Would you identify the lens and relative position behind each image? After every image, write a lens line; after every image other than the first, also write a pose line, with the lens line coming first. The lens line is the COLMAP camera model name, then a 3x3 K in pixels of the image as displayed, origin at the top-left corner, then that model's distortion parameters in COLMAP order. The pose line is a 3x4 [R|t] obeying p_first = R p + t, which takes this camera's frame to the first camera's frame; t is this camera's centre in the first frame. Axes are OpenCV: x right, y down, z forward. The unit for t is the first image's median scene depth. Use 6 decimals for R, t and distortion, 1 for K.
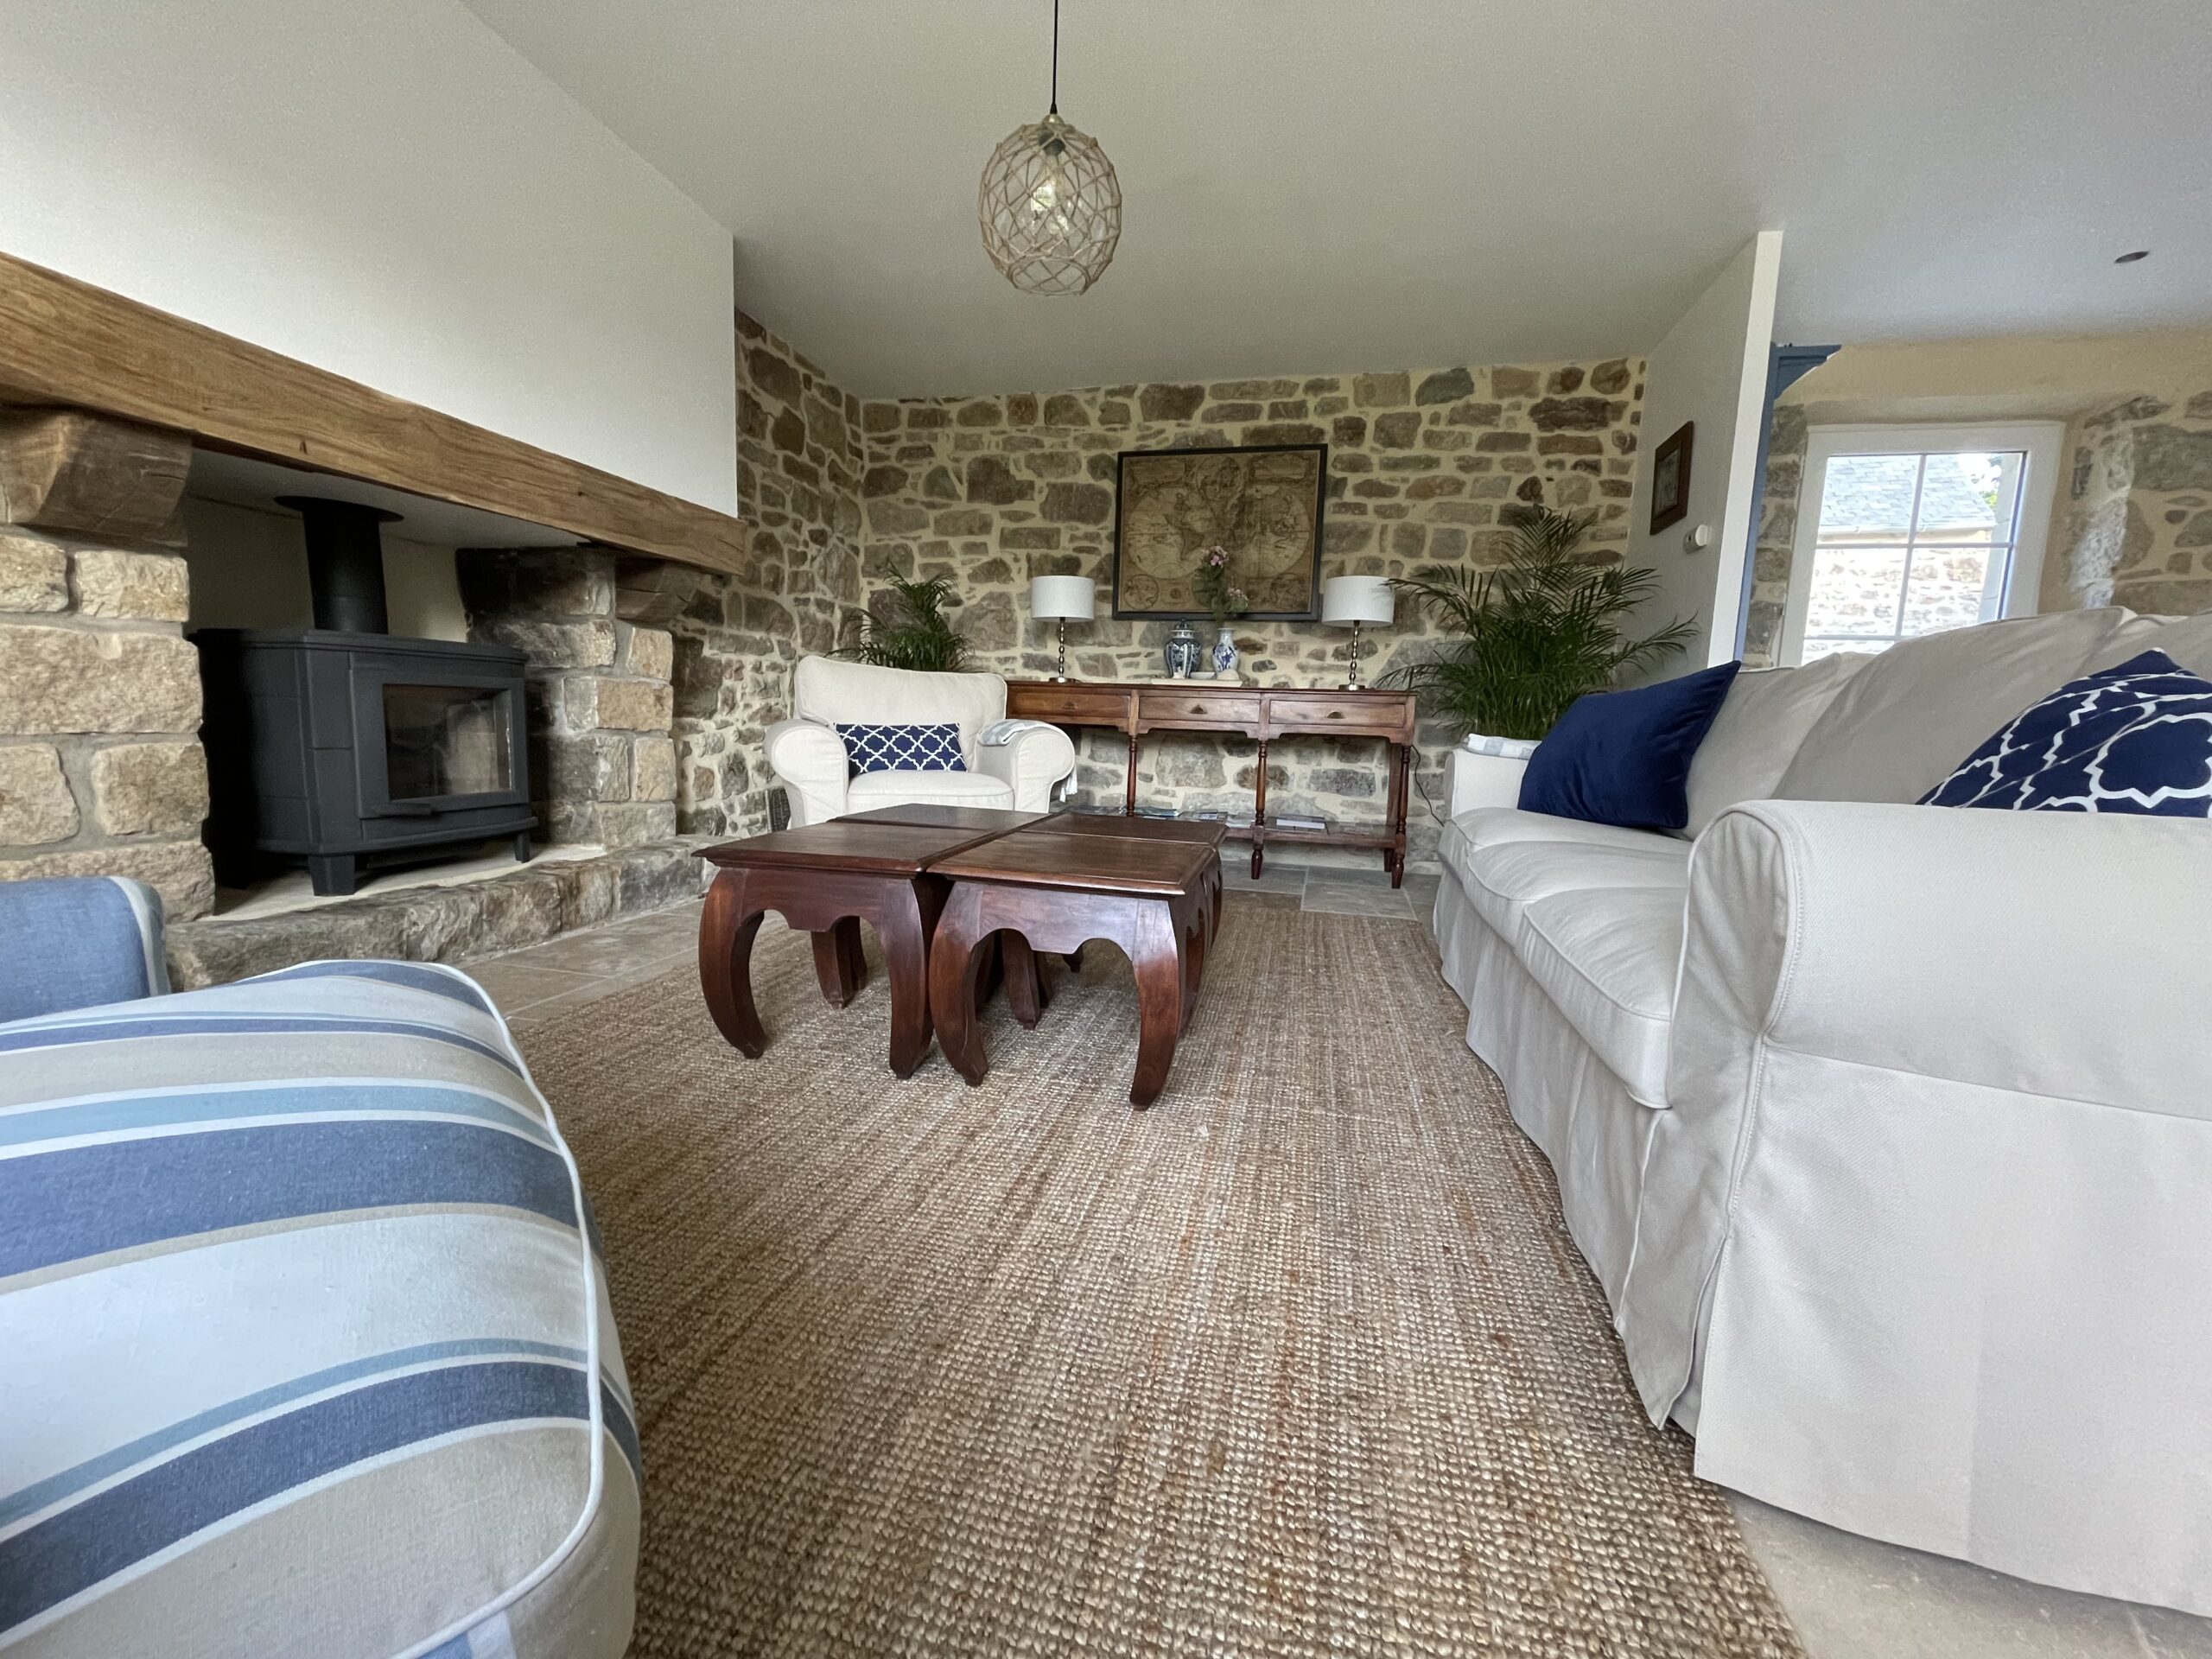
lens RADIAL K [[887.0, 0, 1099.1], [0, 887.0, 829.9], [0, 0, 1]] dist [-0.003933, 0.000576]
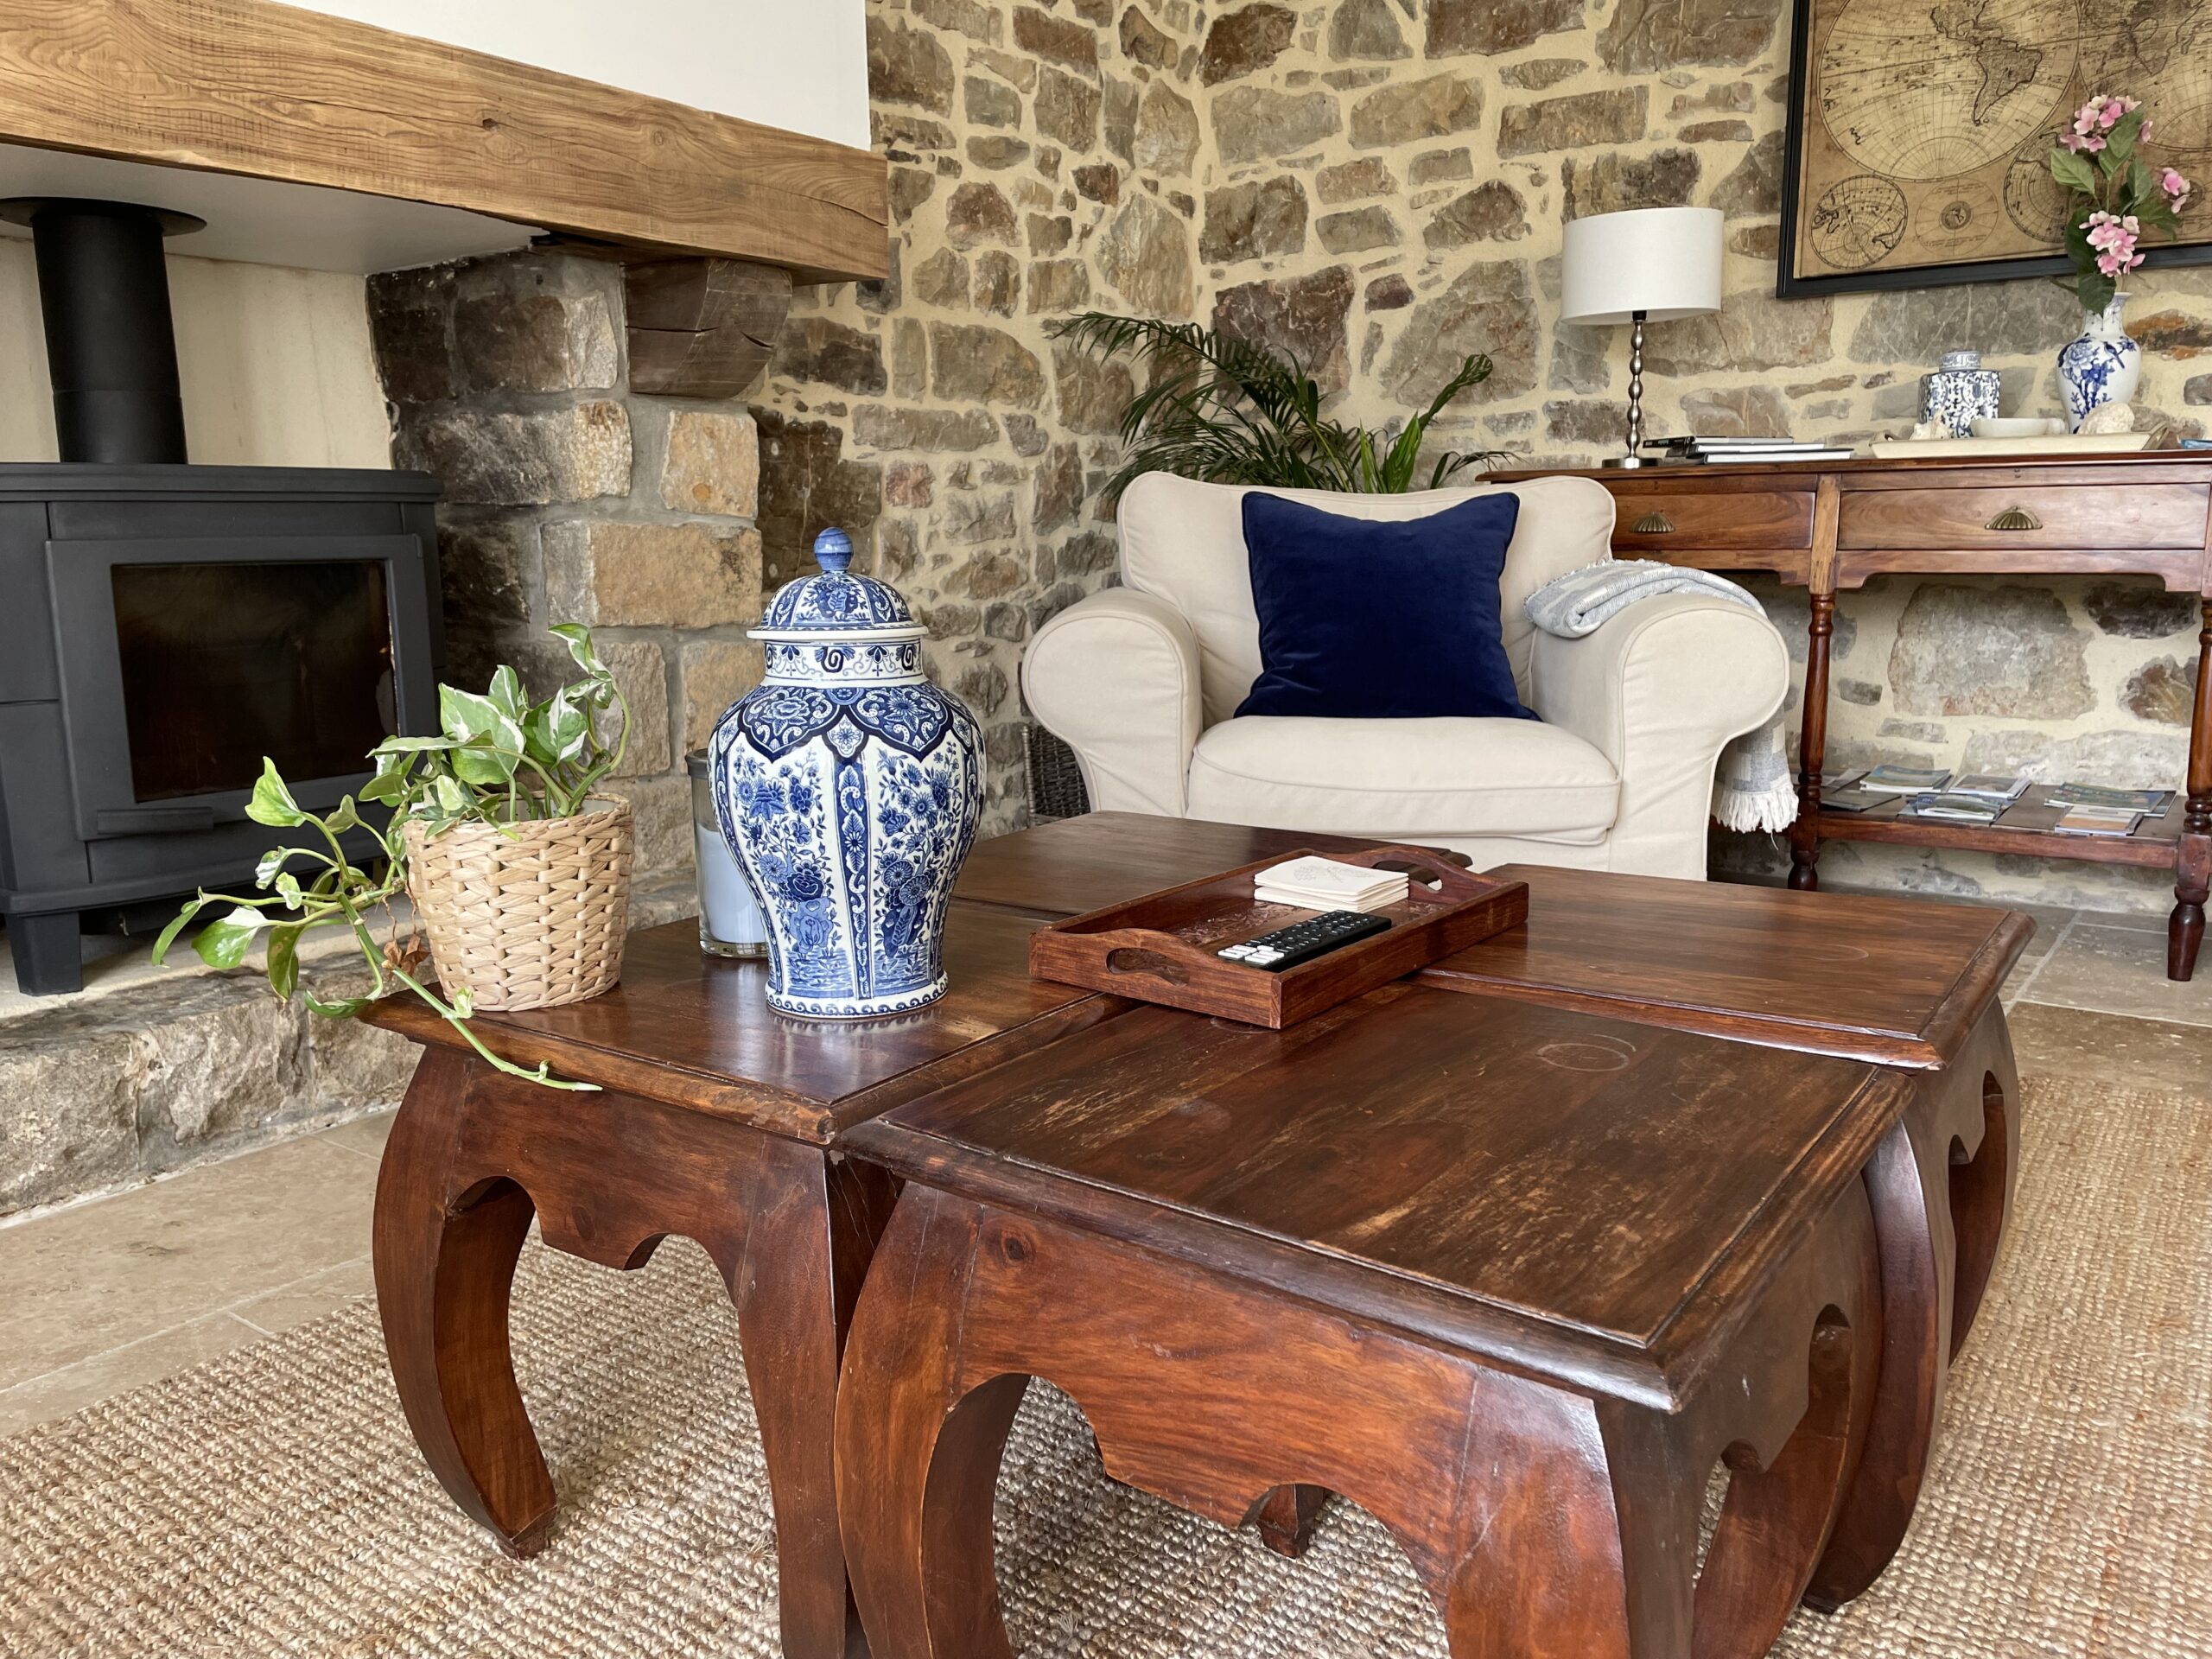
lens RADIAL K [[1672.3, 0, 1107.9], [0, 1672.3, 814.4], [0, 0, 1]] dist [0.068879, -0.078315]
pose [[0.926836, 0.017758, -0.375045, 0.027513], [-0.003568, 0.999252, 0.038496, -0.035810], [0.375448, -0.034341, 0.926207, 0.182805]]
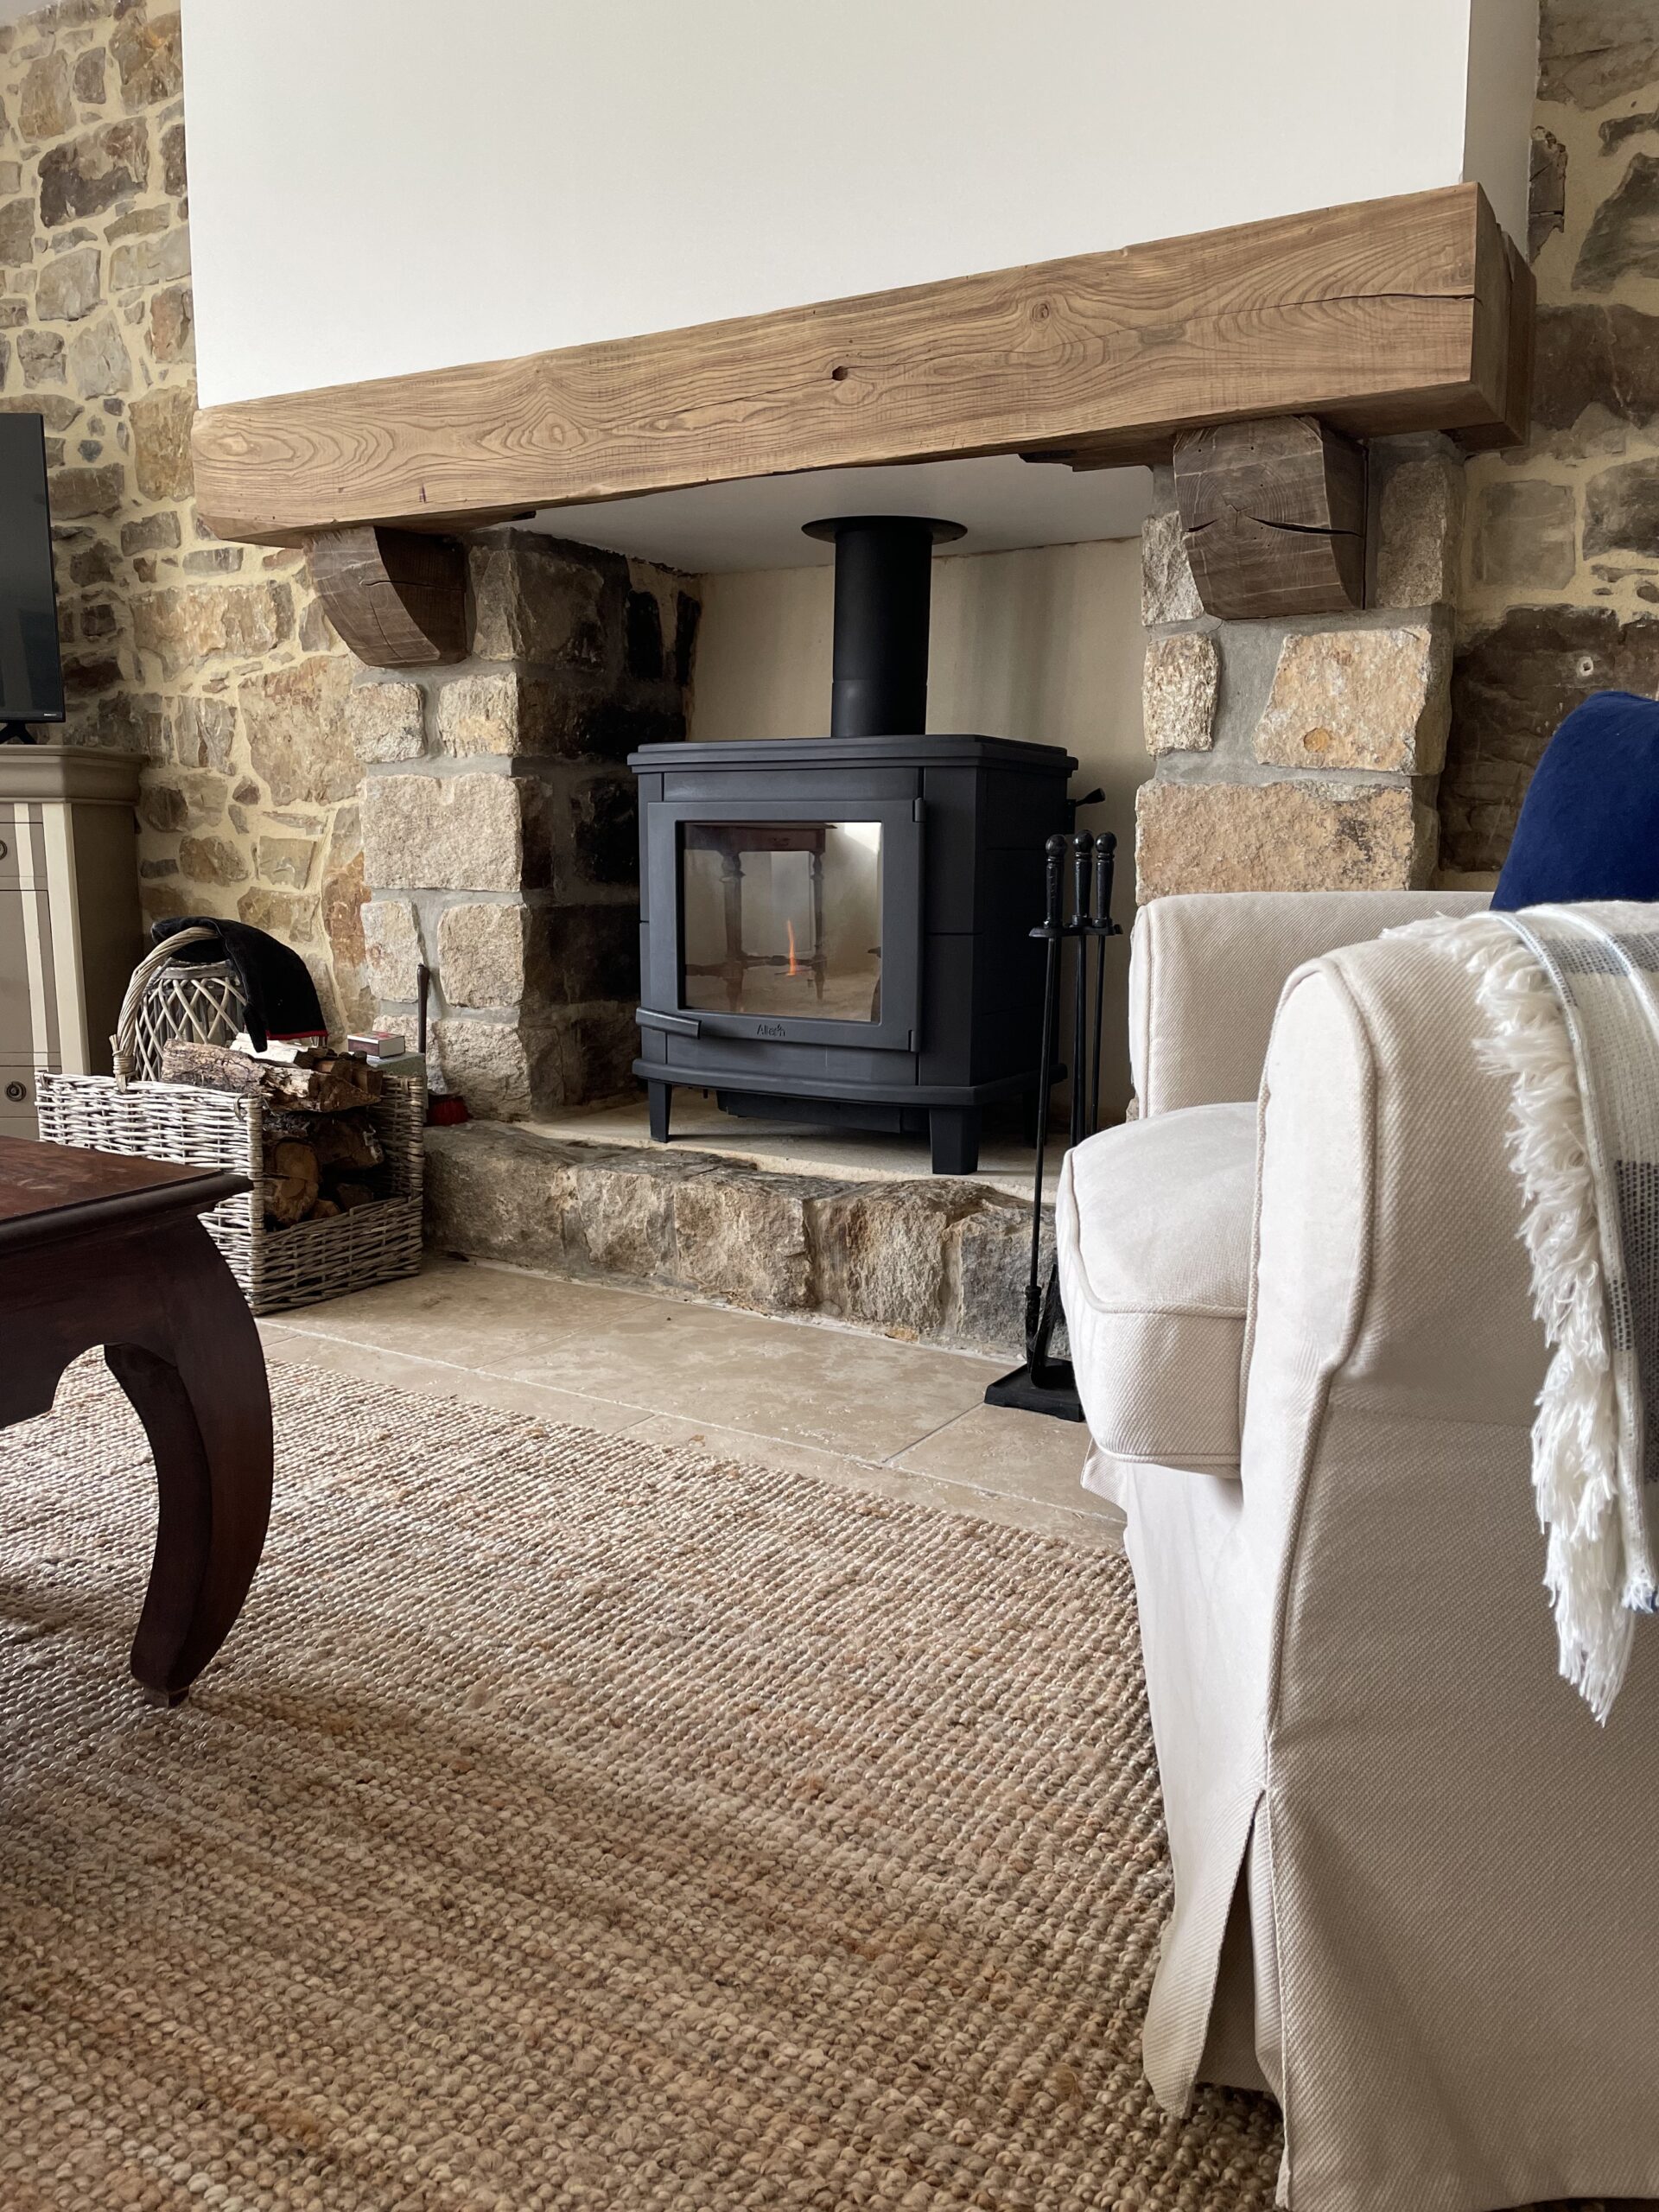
lens RADIAL K [[1672.3, 0, 834.0], [0, 1672.3, 1117.5], [0, 0, 1]] dist [0.068879, -0.078315]
pose [[-0.299263, 0.127354, -0.945633, 0.165216], [-0.133988, 0.975624, 0.173796, -0.098289], [0.944716, 0.178714, -0.274904, 0.796120]]
